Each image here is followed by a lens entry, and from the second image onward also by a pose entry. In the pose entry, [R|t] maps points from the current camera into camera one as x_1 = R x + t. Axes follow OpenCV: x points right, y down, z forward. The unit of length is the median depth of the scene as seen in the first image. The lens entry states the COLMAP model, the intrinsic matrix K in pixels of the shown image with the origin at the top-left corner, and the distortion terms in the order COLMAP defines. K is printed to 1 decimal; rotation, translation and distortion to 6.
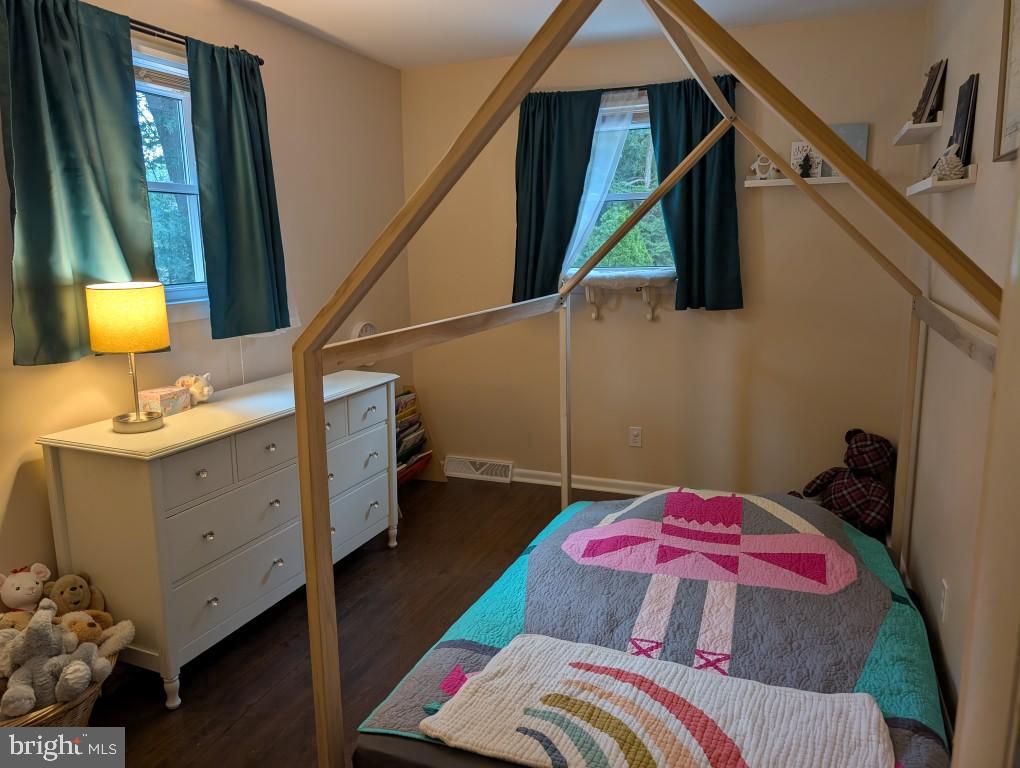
lens RADIAL K [[726.1, 0, 510.0], [0, 726.1, 384.0], [0, 0, 1]] dist [0.011742, -0.000406]
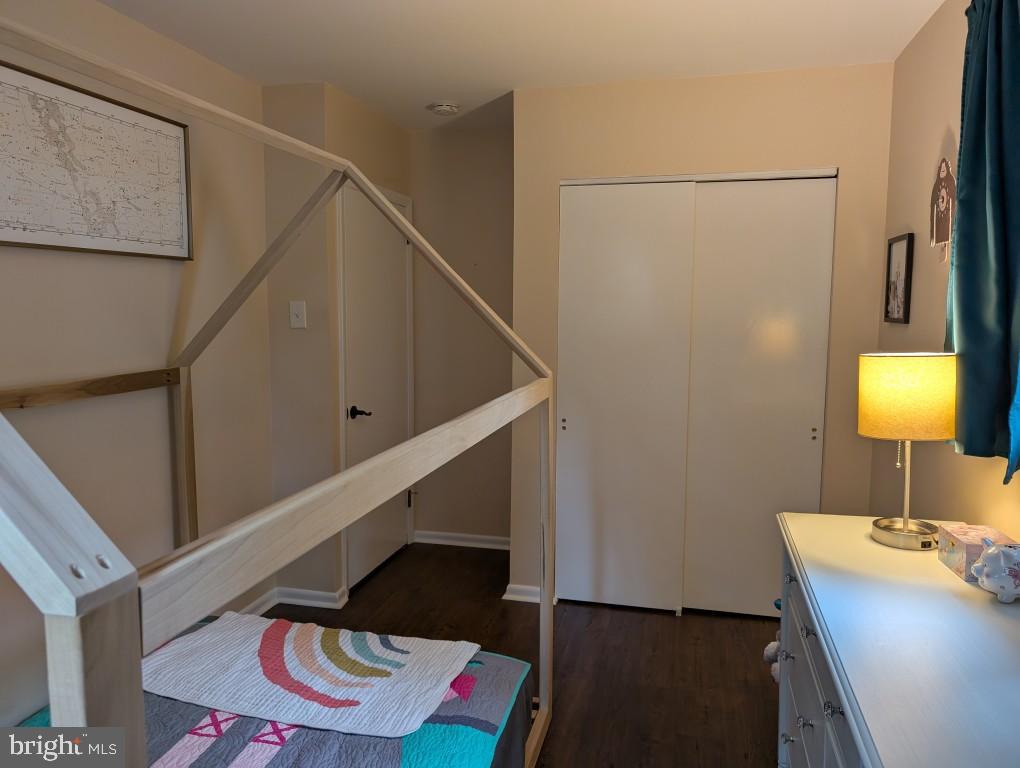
lens RADIAL K [[726.1, 0, 510.0], [0, 726.1, 384.0], [0, 0, 1]] dist [0.011742, -0.000406]
pose [[-0.987851, 0.021808, -0.153865, 0.023610], [-0.022389, 0.959802, 0.279782, -0.395922], [0.153781, 0.279828, -0.947654, 2.101953]]
